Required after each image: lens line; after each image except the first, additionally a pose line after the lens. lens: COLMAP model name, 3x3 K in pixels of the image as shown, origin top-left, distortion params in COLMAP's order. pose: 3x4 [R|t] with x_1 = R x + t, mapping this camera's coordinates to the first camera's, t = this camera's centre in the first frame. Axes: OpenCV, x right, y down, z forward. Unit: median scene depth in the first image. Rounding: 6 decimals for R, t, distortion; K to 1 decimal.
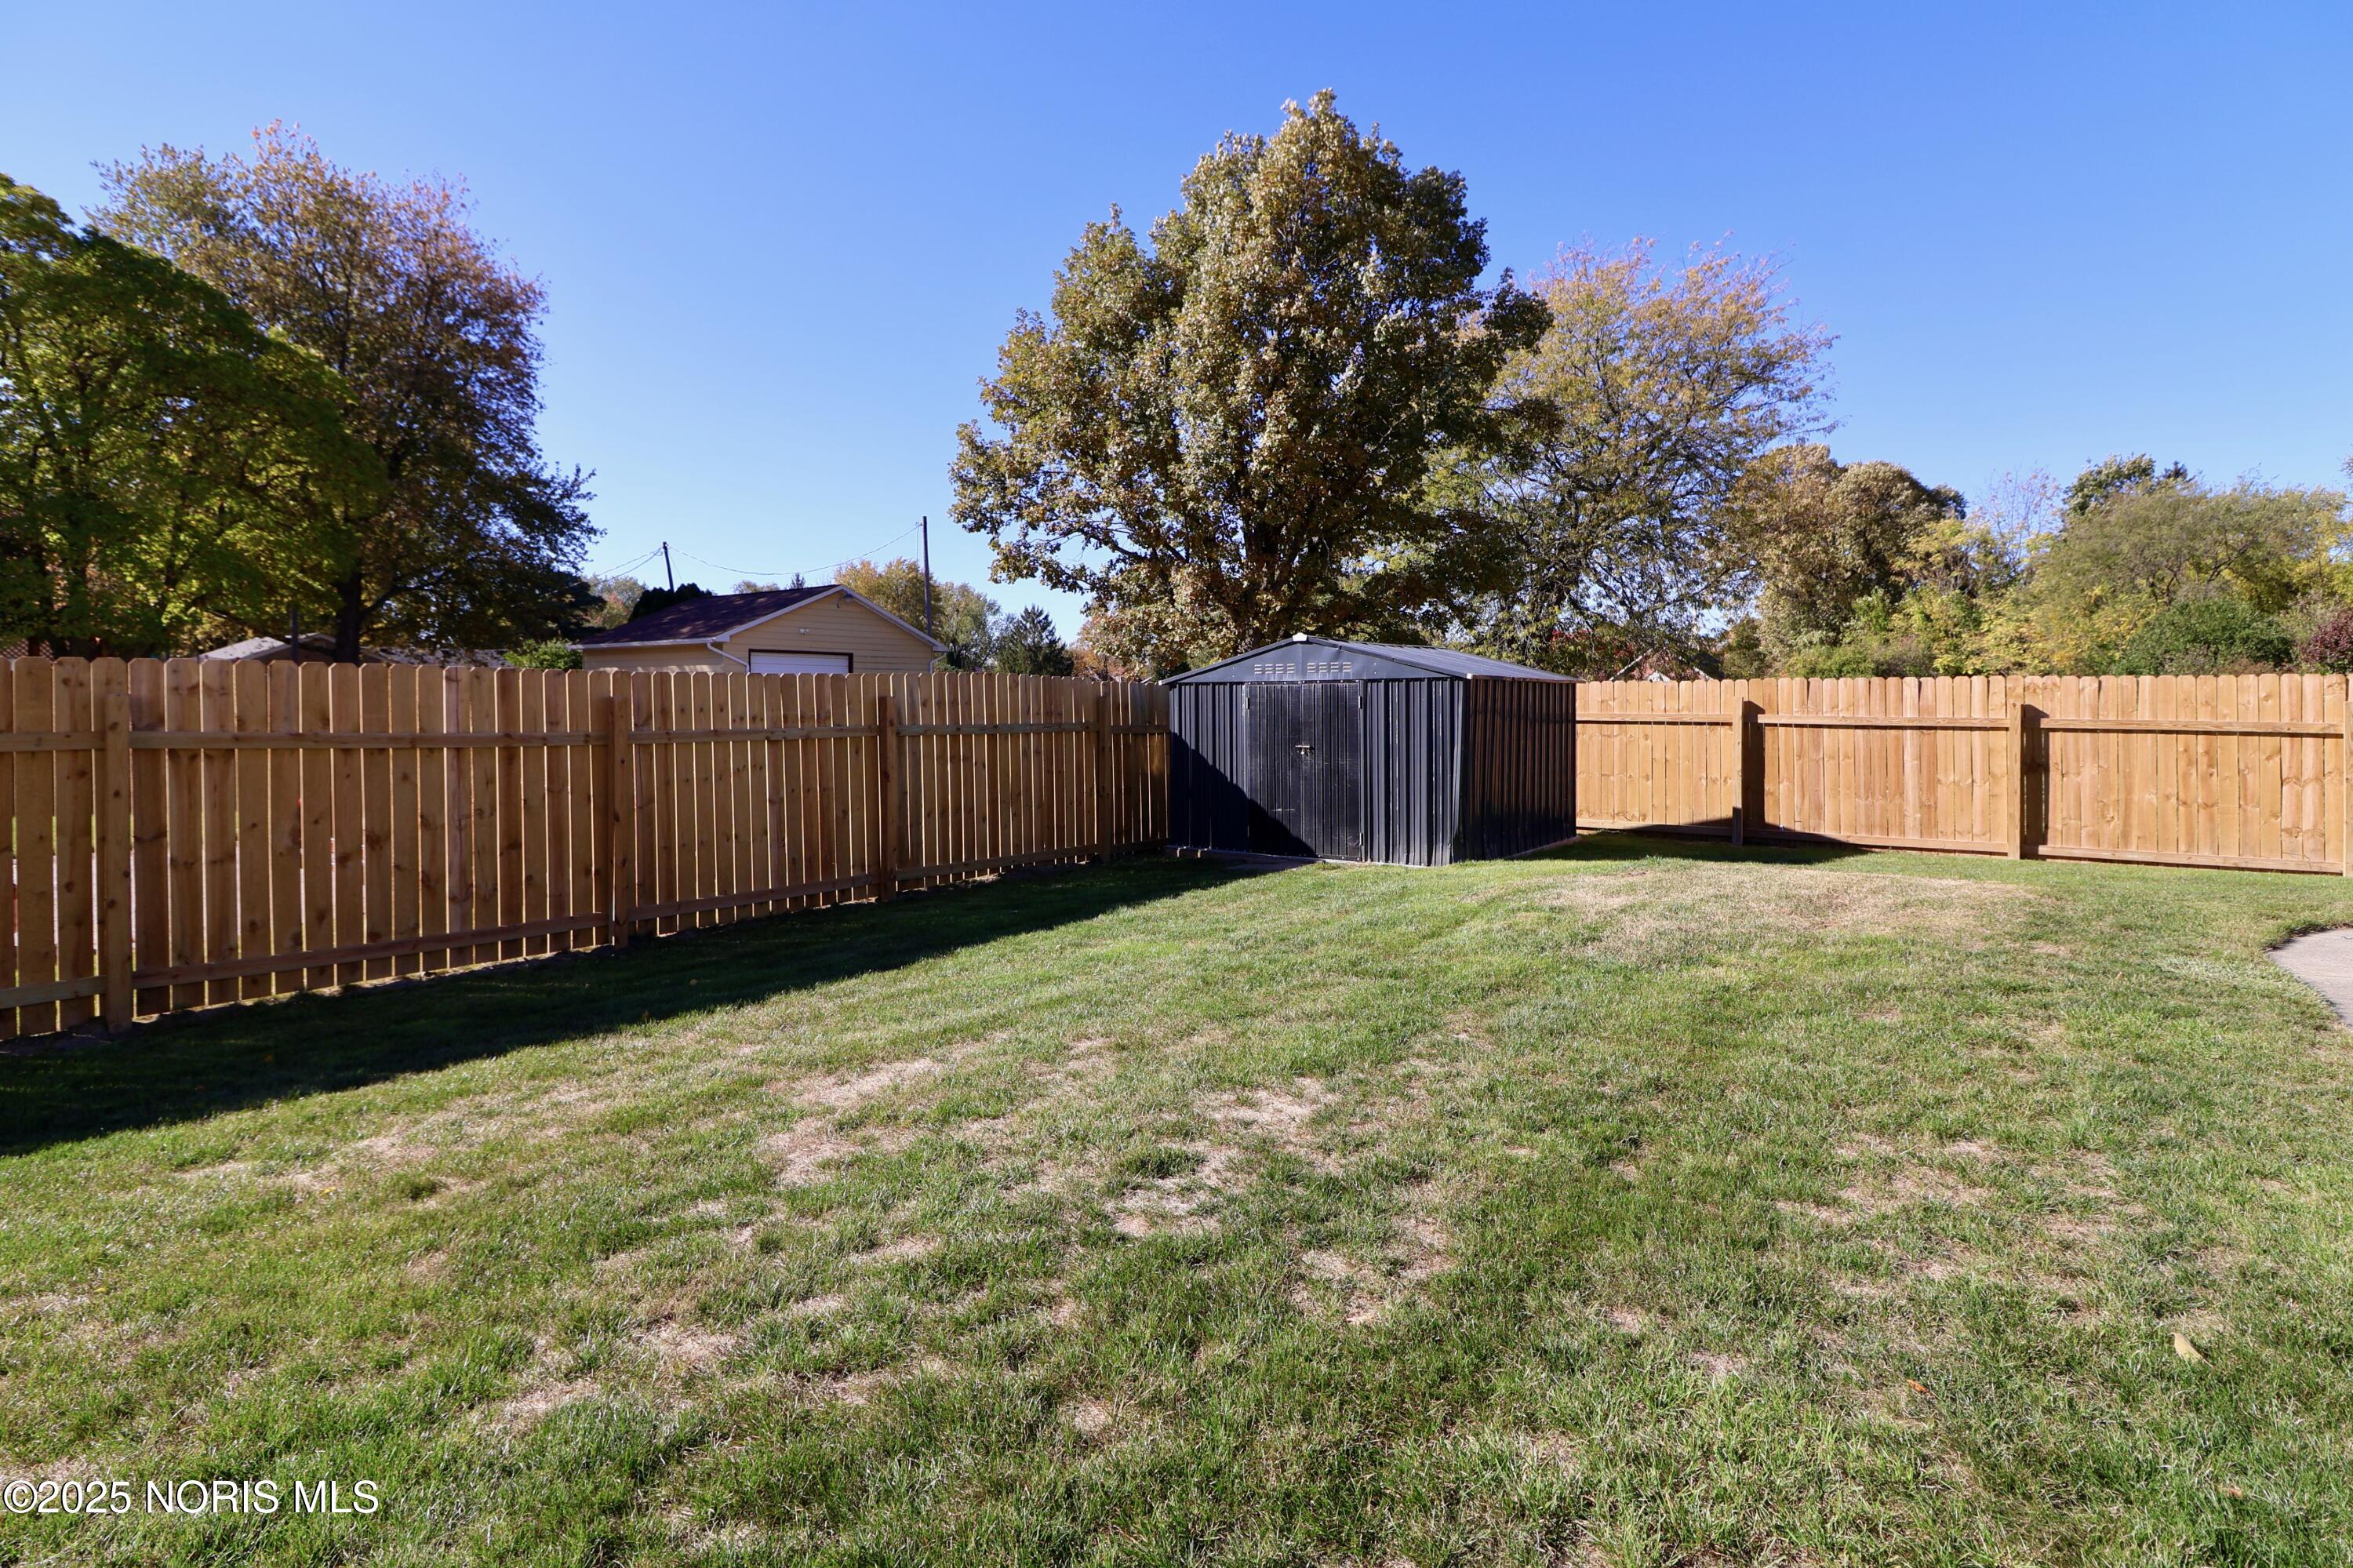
lens RADIAL K [[1135.3, 0, 1148.8], [0, 1135.3, 754.2], [0, 0, 1]] dist [0.002491, 0.000125]
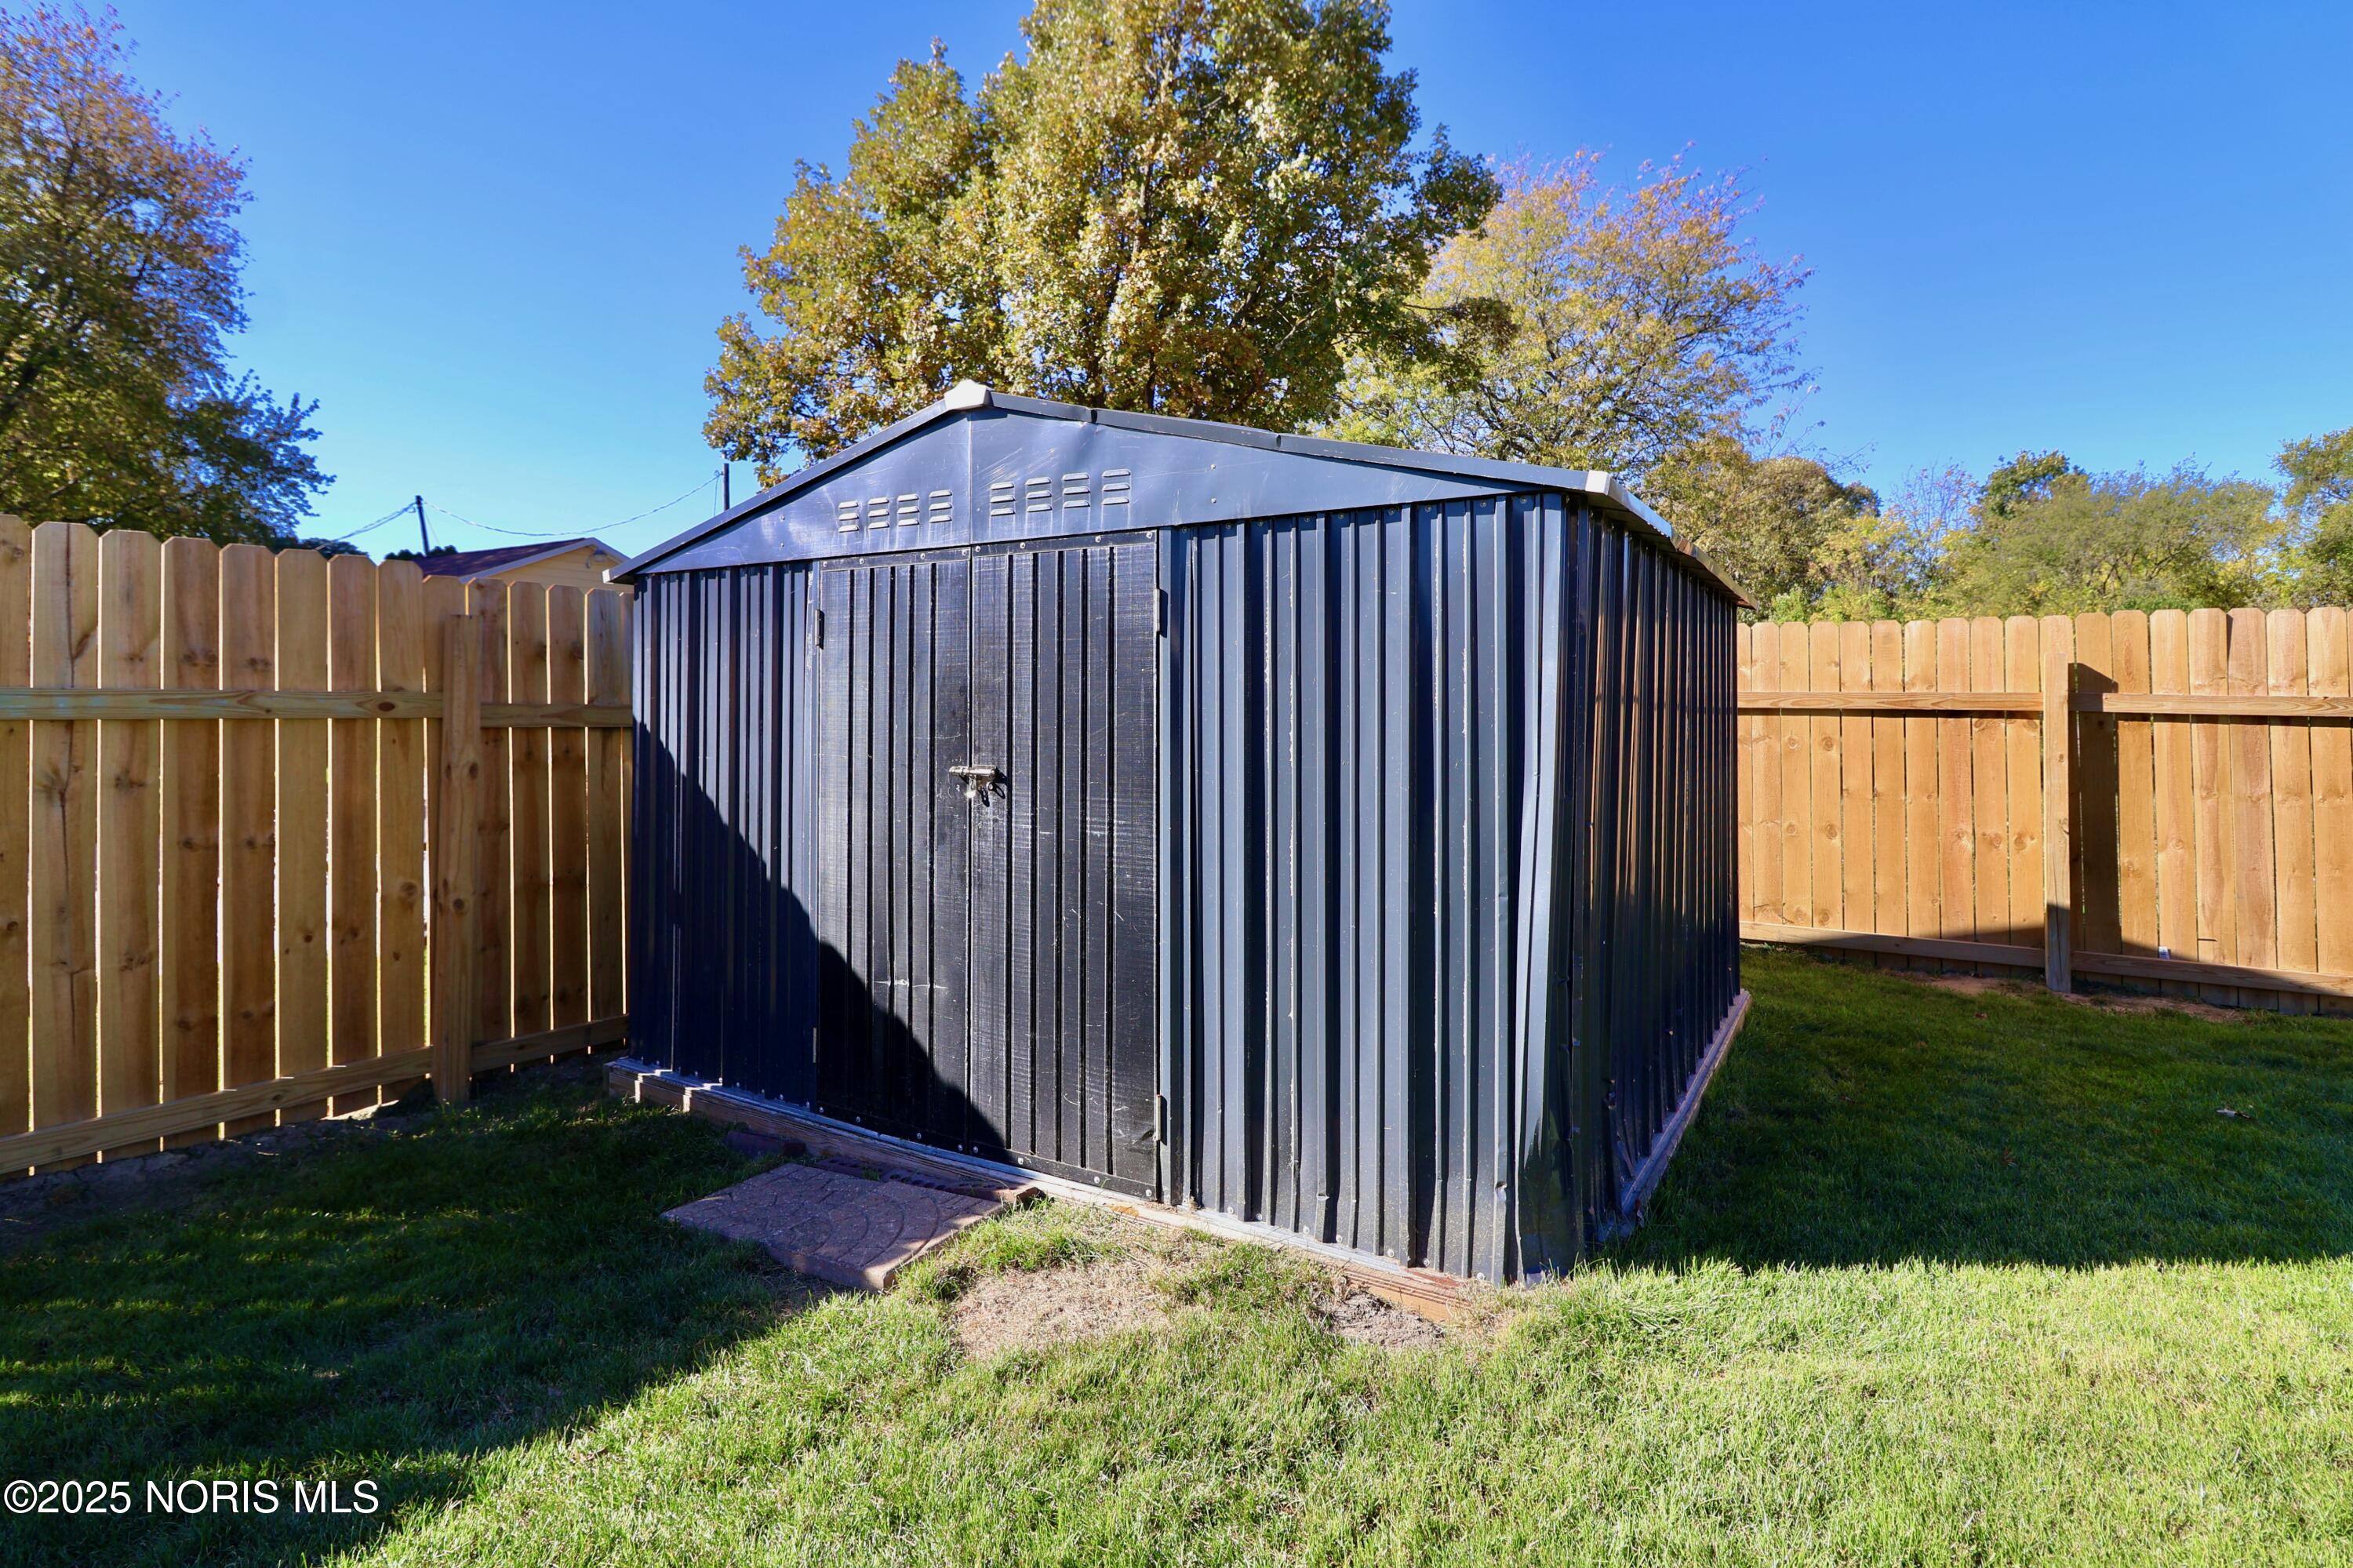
lens RADIAL K [[1119.4, 0, 1174.2], [0, 1119.4, 726.8], [0, 0, 1]] dist [-0.001886, 0.000300]
pose [[0.994927, 0.006233, 0.100403, 0.063661], [-0.003690, 0.999668, -0.025492, -0.004488], [-0.100528, 0.024992, 0.994620, 0.286521]]
